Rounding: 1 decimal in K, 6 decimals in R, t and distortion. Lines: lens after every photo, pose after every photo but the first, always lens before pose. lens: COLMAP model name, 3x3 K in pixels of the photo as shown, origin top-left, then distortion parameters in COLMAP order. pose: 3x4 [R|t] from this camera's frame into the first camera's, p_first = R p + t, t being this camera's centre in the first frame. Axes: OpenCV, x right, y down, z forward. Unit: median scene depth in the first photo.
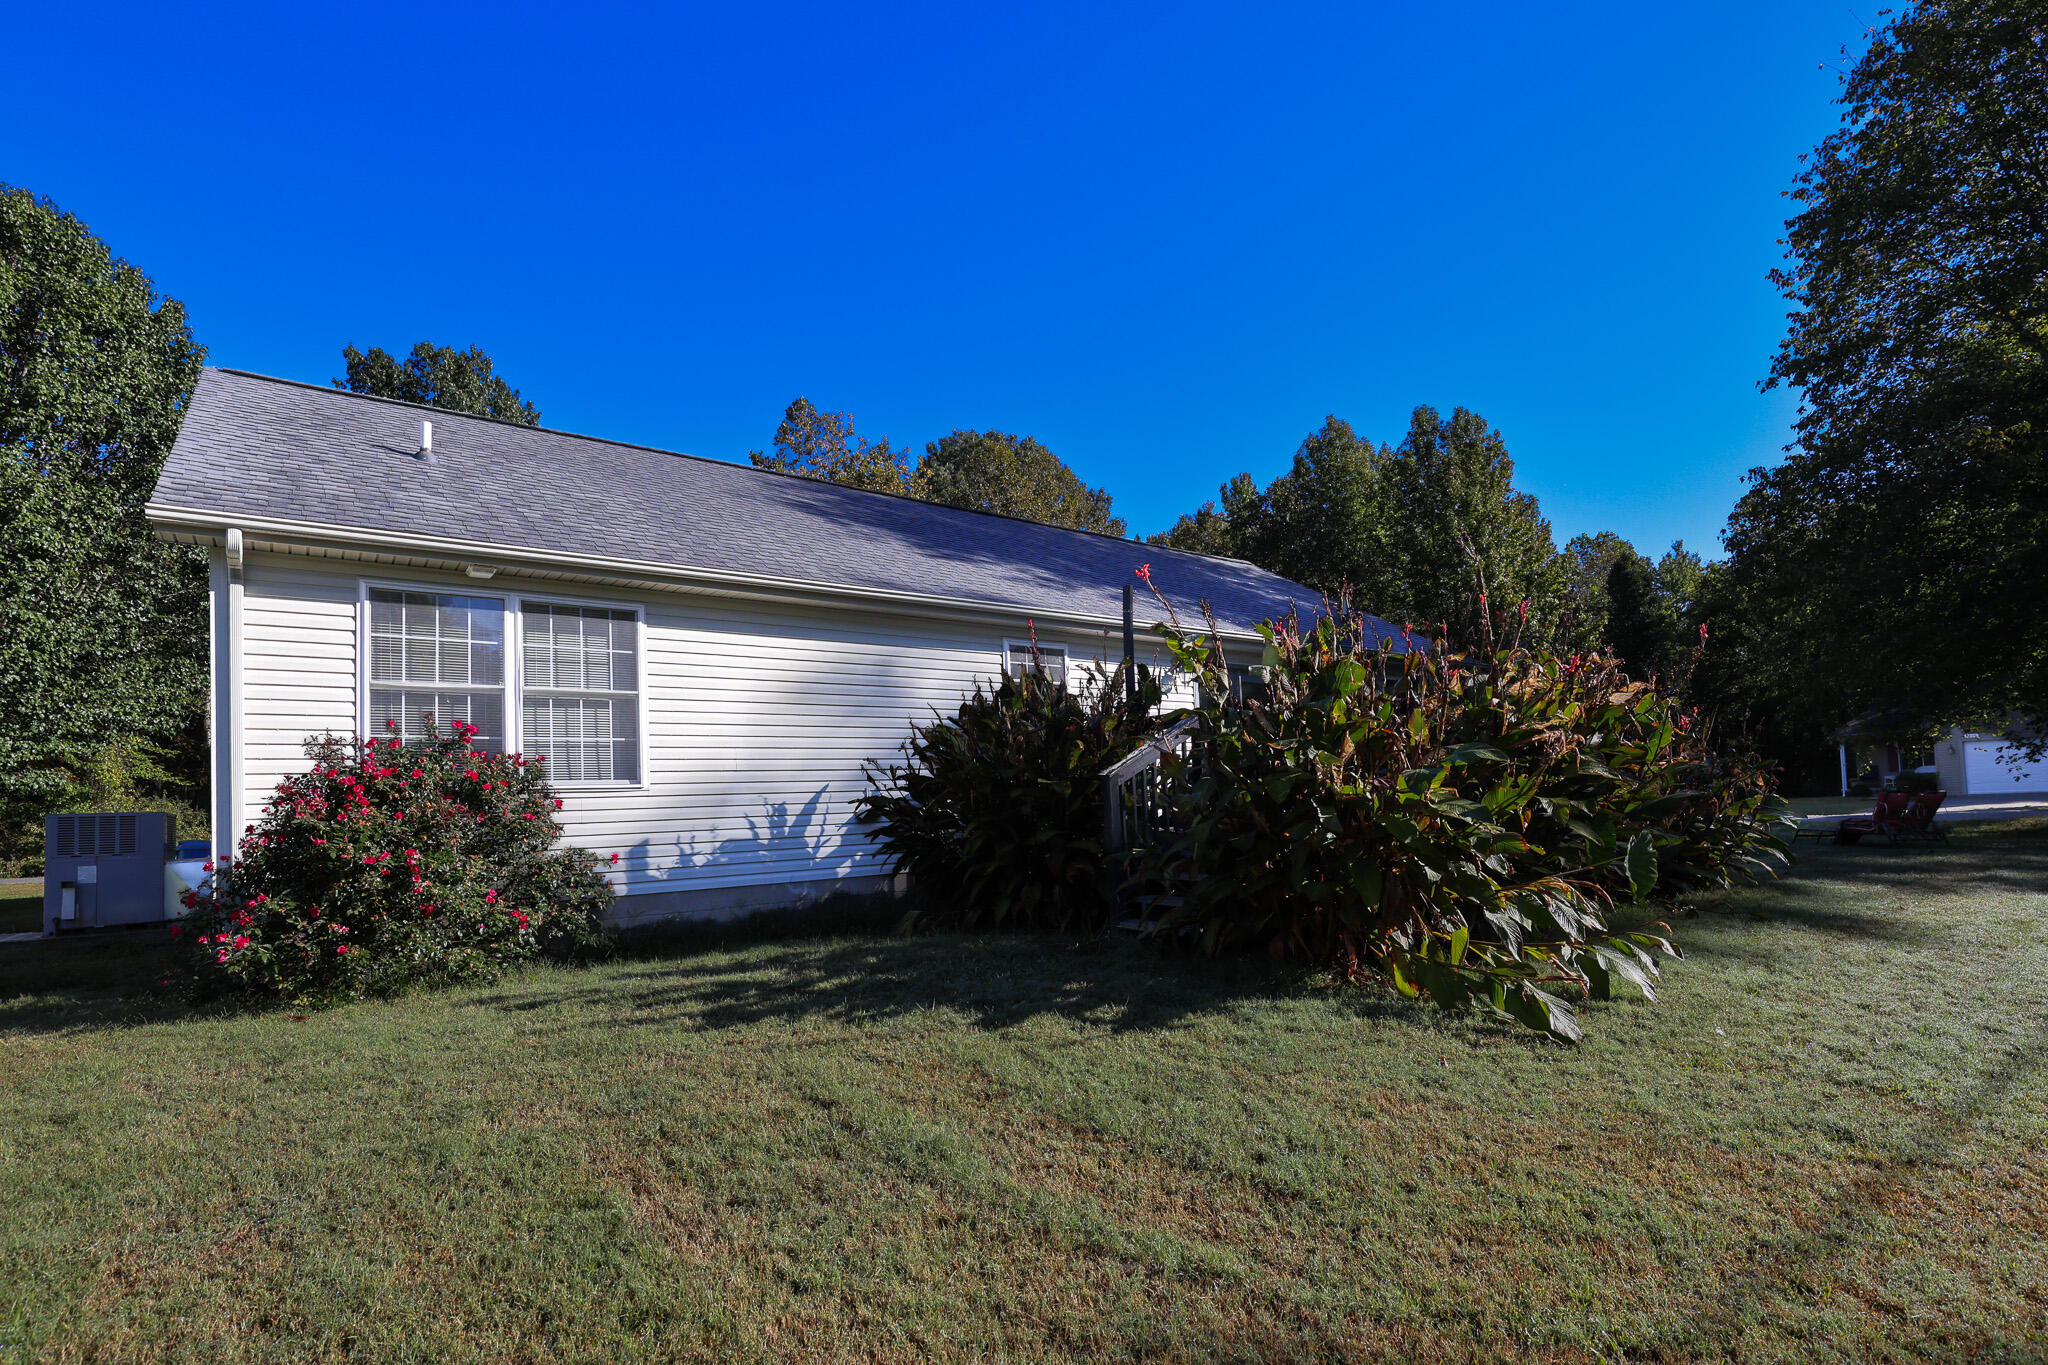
lens RADIAL K [[957.8, 0, 1015.0], [0, 957.8, 702.1], [0, 0, 1]] dist [-0.030576, -0.000824]
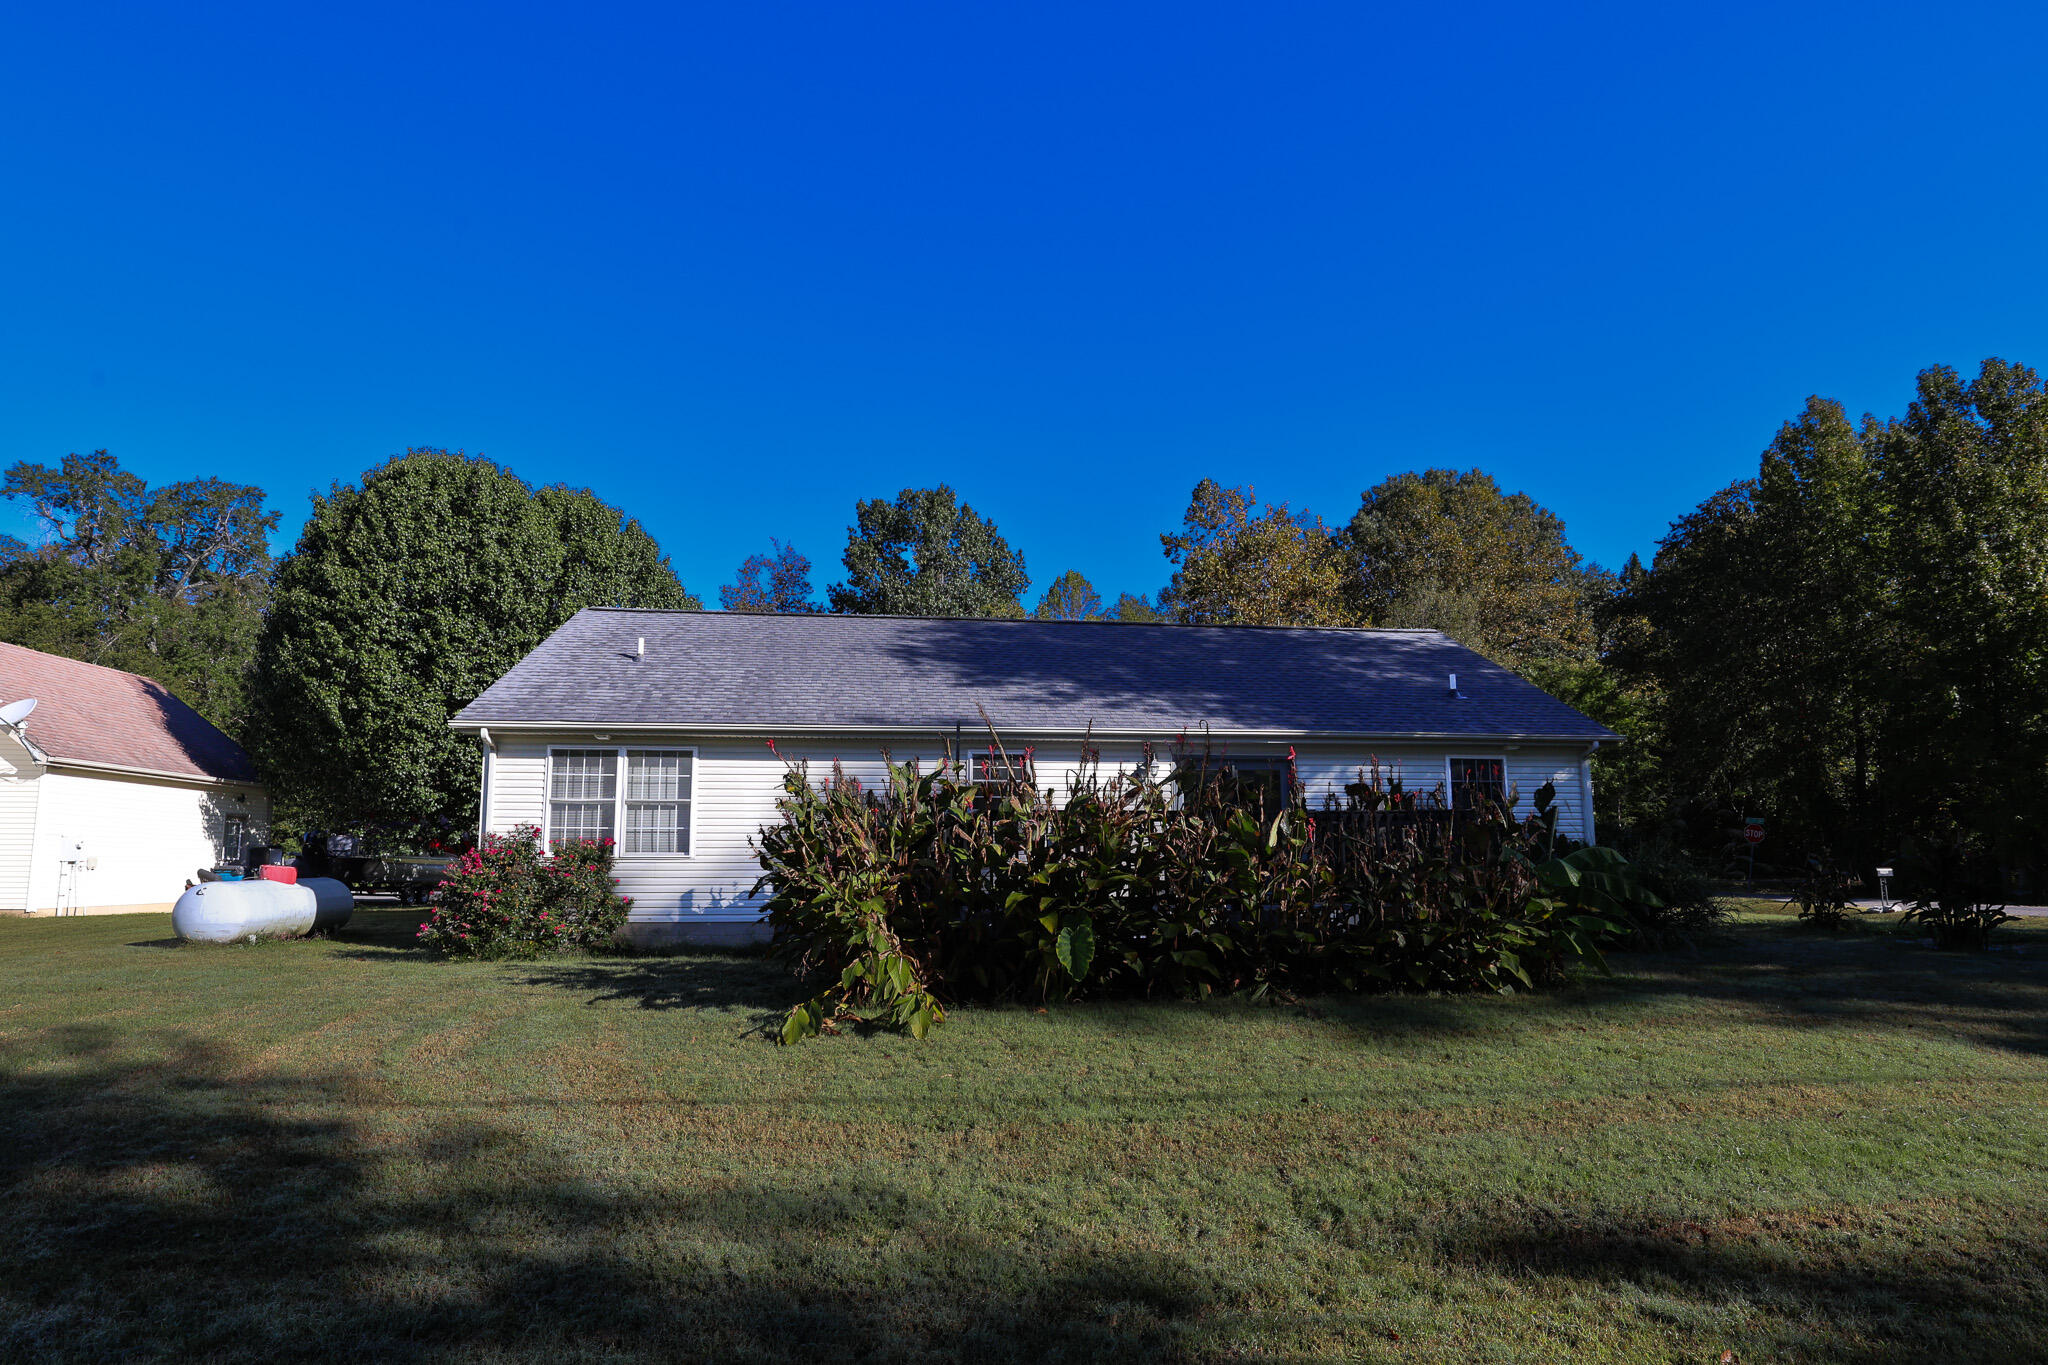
lens RADIAL K [[943.2, 0, 1024.0], [0, 943.2, 682.5], [0, 0, 1]] dist [-0.028840, 0.000556]
pose [[0.862585, -0.060881, -0.502236, 0.954326], [0.025539, 0.996707, -0.076957, -0.074076], [0.505268, 0.053555, 0.861299, -0.138970]]
